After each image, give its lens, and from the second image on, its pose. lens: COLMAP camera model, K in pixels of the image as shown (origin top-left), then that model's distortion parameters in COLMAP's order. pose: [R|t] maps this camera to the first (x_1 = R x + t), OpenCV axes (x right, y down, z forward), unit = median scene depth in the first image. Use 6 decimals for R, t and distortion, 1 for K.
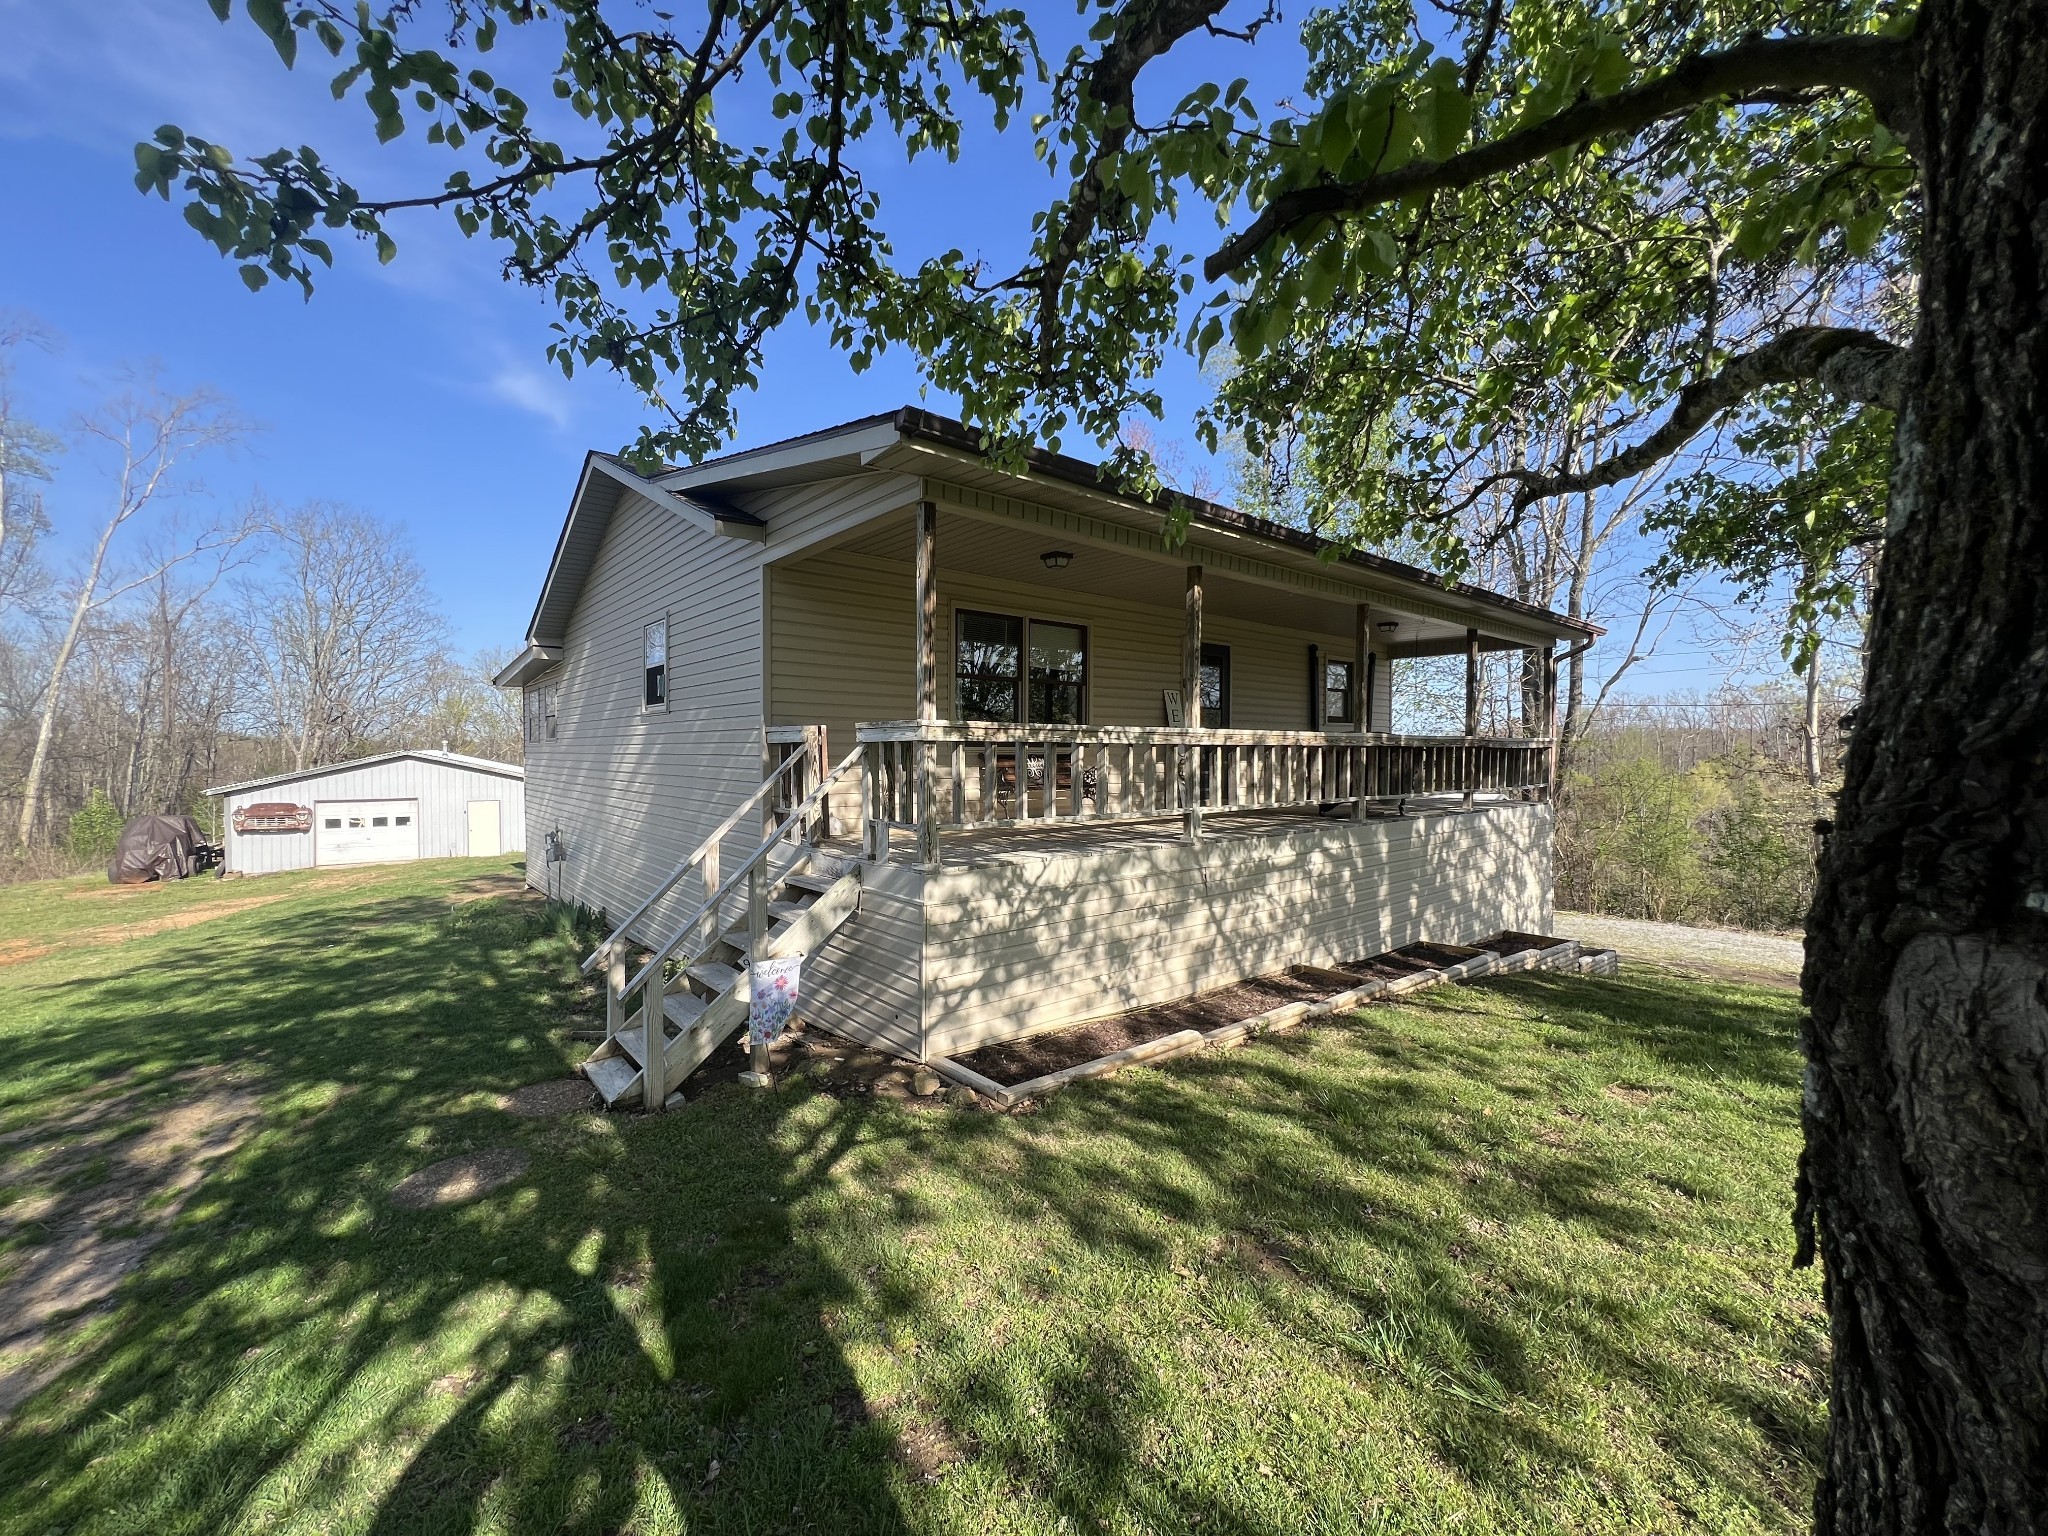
lens RADIAL K [[795.8, 0, 1021.8], [0, 795.8, 767.3], [0, 0, 1]] dist [-0.003822, -0.000648]
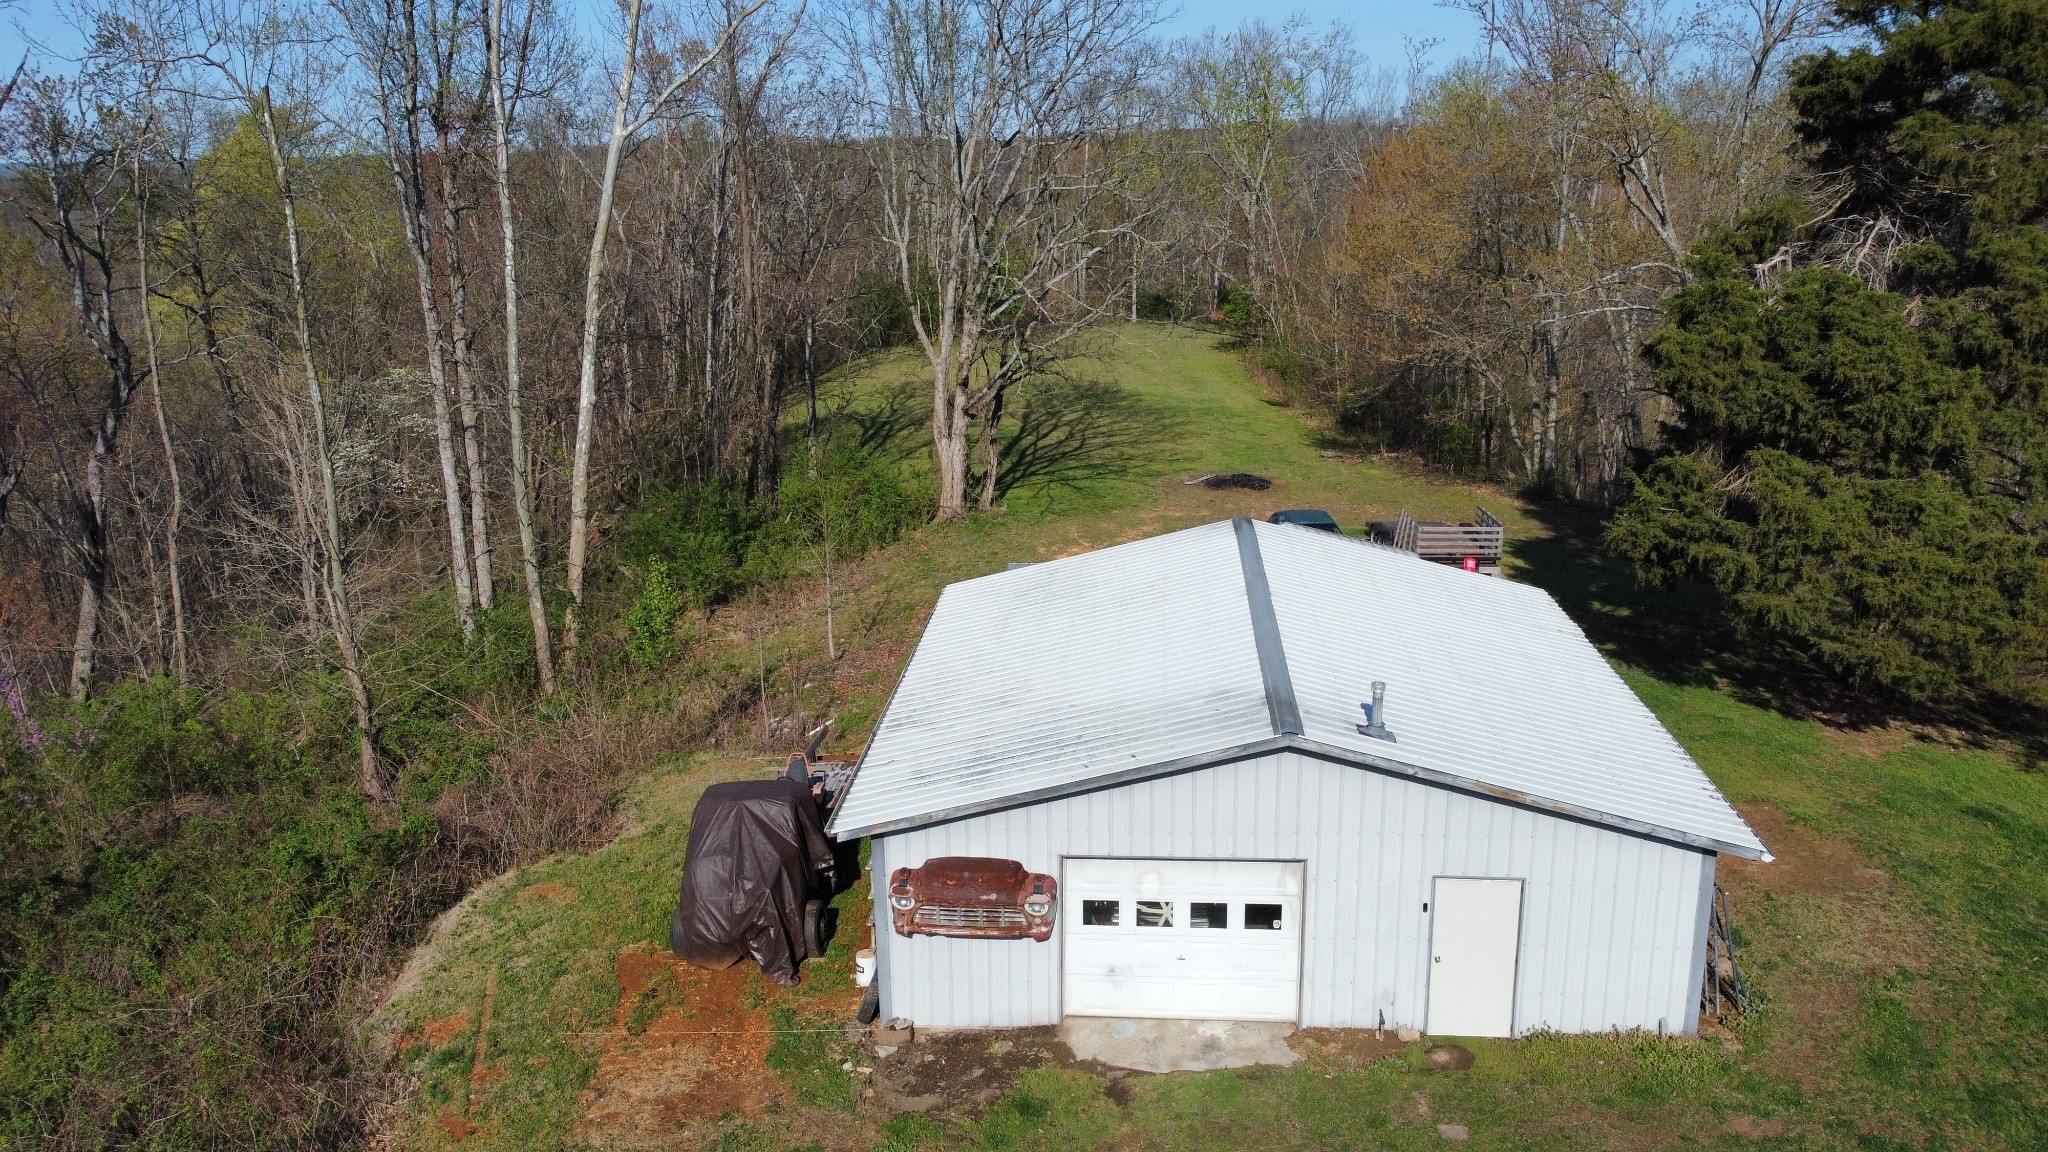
lens RADIAL K [[1559.6, 0, 1020.2], [0, 1559.6, 569.9], [0, 0, 1]] dist [-0.014013, -0.004967]
pose [[0.792521, 0.143160, -0.592803, -1.898937], [0.007590, 0.969665, 0.244318, -0.886726], [0.609798, -0.198127, 0.767393, 1.796589]]
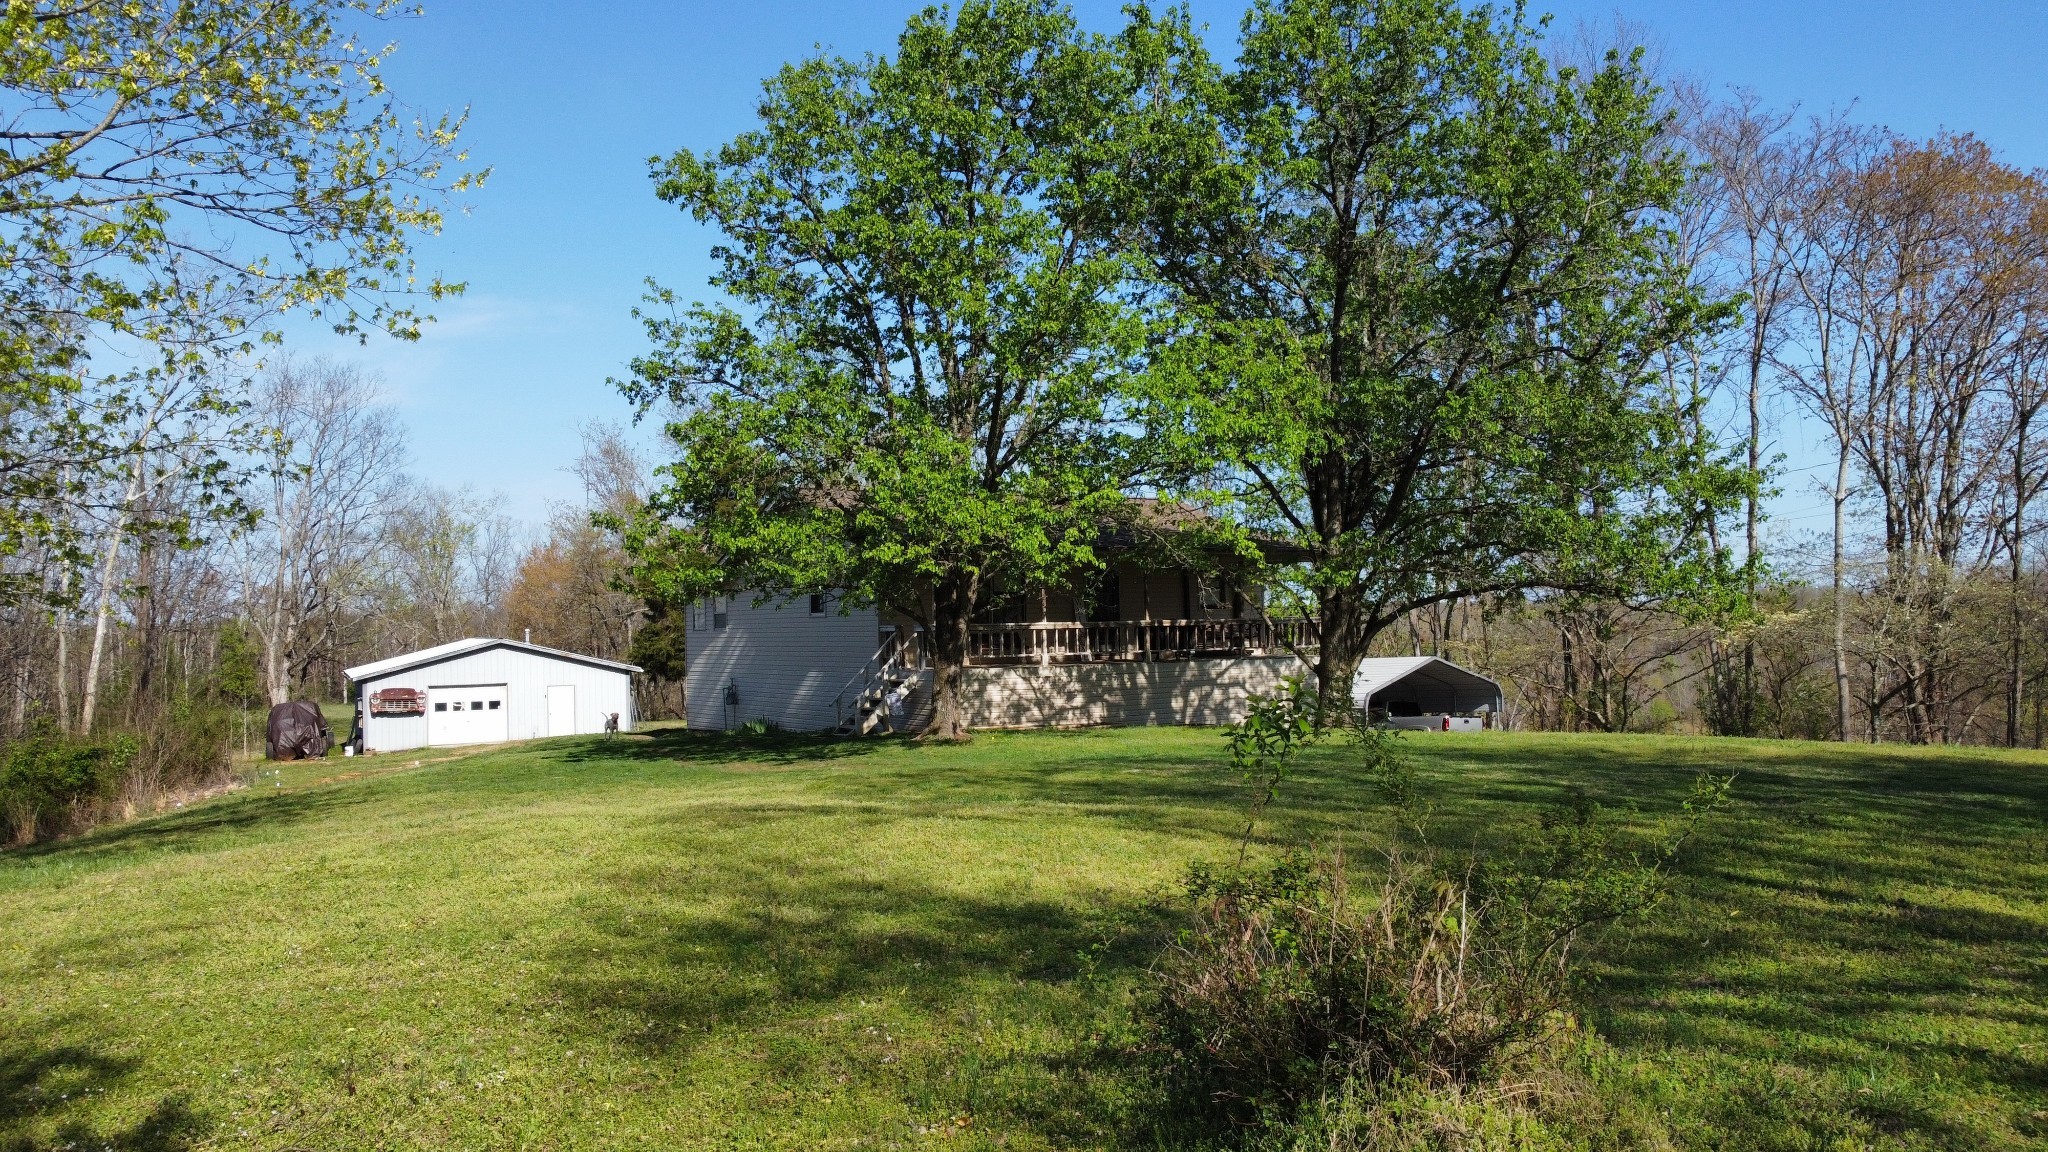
lens RADIAL K [[1559.6, 0, 1030.8], [0, 1559.6, 579.1], [0, 0, 1]] dist [-0.014013, -0.004967]
pose [[0.991259, -0.023604, -0.129801, 0.787413], [0.017296, 0.998624, -0.049506, 0.055797], [0.130791, 0.046829, 0.990303, -3.737763]]
